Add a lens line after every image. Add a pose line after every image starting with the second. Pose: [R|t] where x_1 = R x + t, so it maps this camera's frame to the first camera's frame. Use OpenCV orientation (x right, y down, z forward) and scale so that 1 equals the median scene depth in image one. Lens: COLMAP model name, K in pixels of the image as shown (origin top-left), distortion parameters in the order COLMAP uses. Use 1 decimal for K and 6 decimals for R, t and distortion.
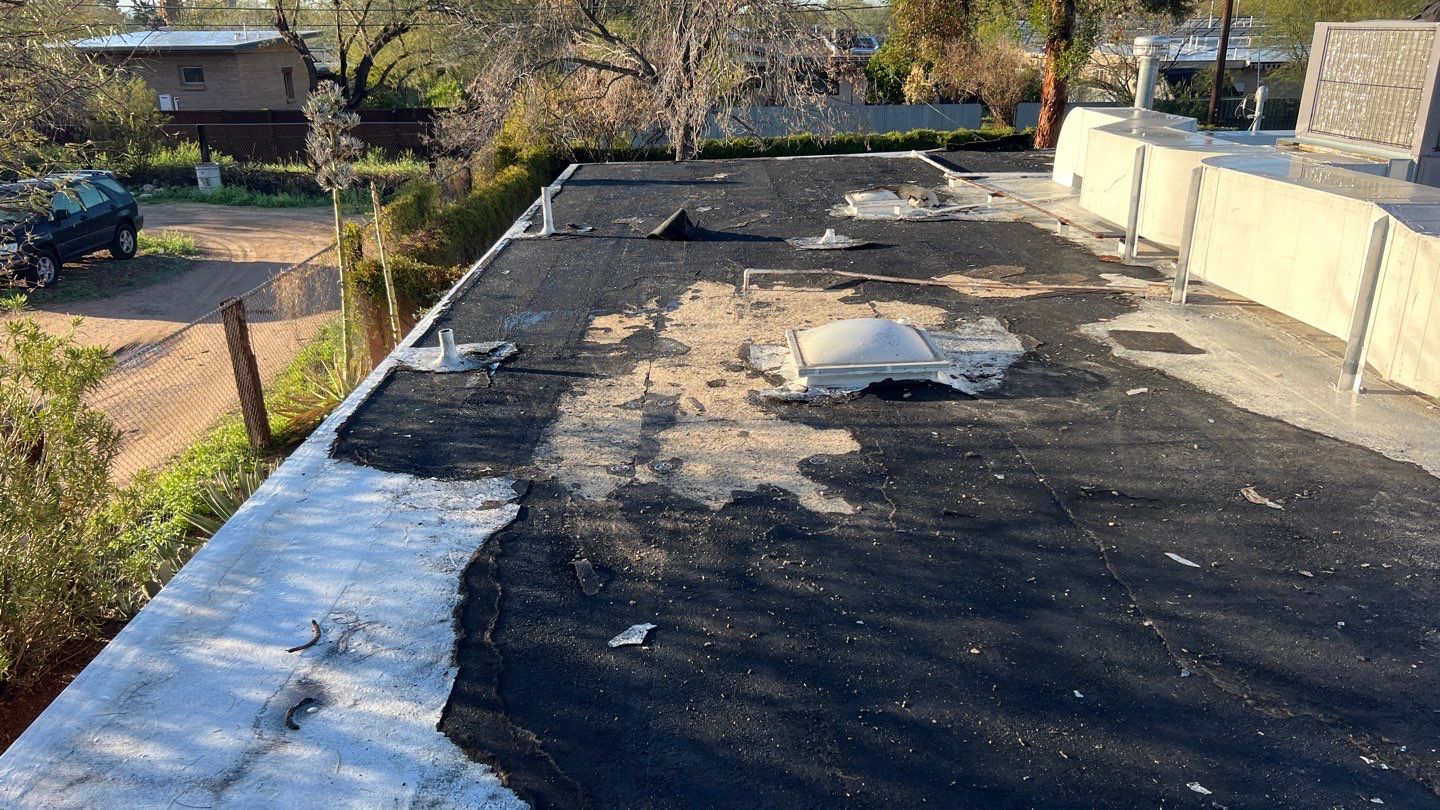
lens RADIAL K [[1013.9, 0, 710.6], [0, 1013.9, 411.2], [0, 0, 1]] dist [0.005699, -0.011140]
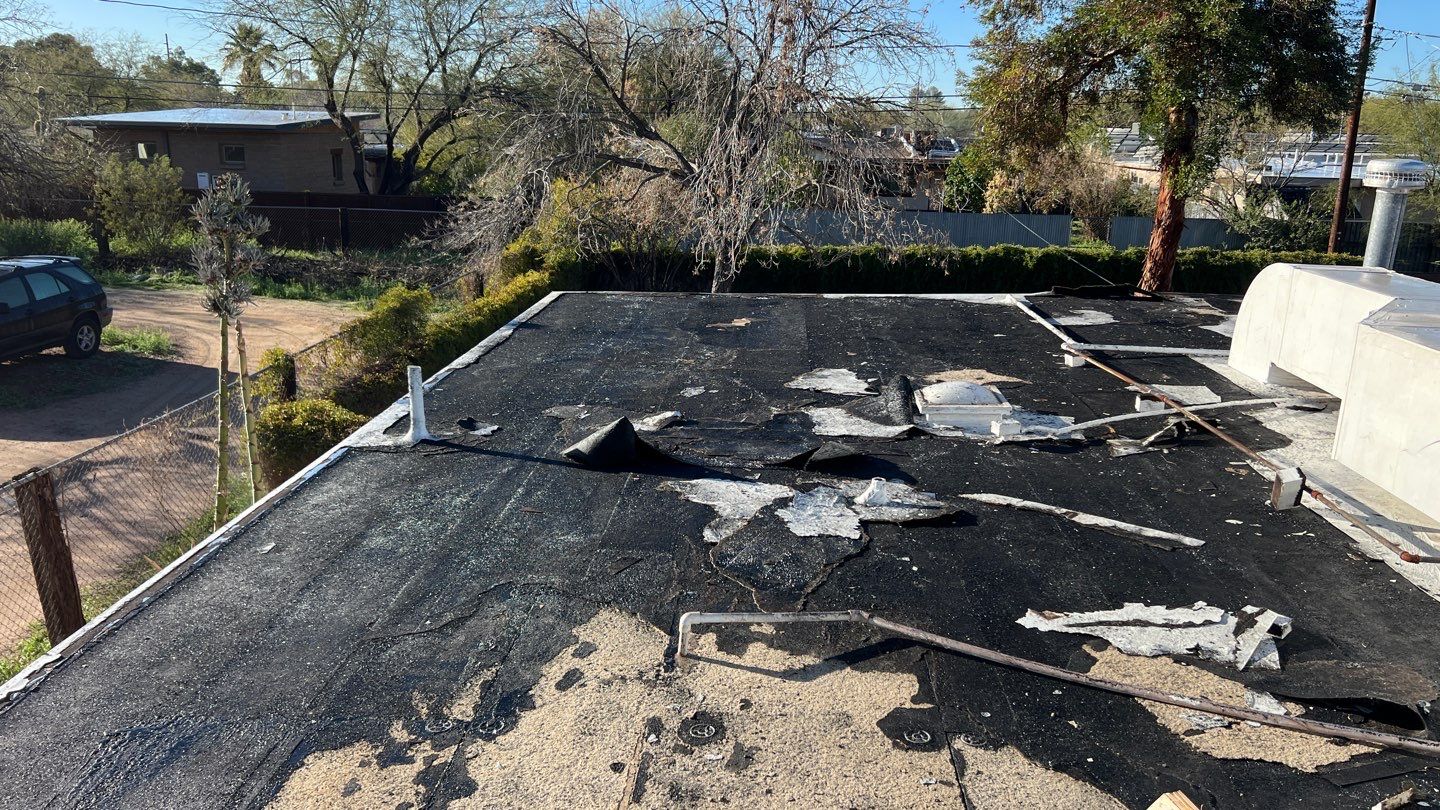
lens RADIAL K [[1013.9, 0, 725.3], [0, 1013.9, 402.6], [0, 0, 1]] dist [0.005699, -0.011140]
pose [[0.997398, 0.048742, -0.053110, 0.022685], [-0.053486, 0.994329, -0.091914, -0.061319], [0.048329, 0.094516, 0.994350, 0.162879]]
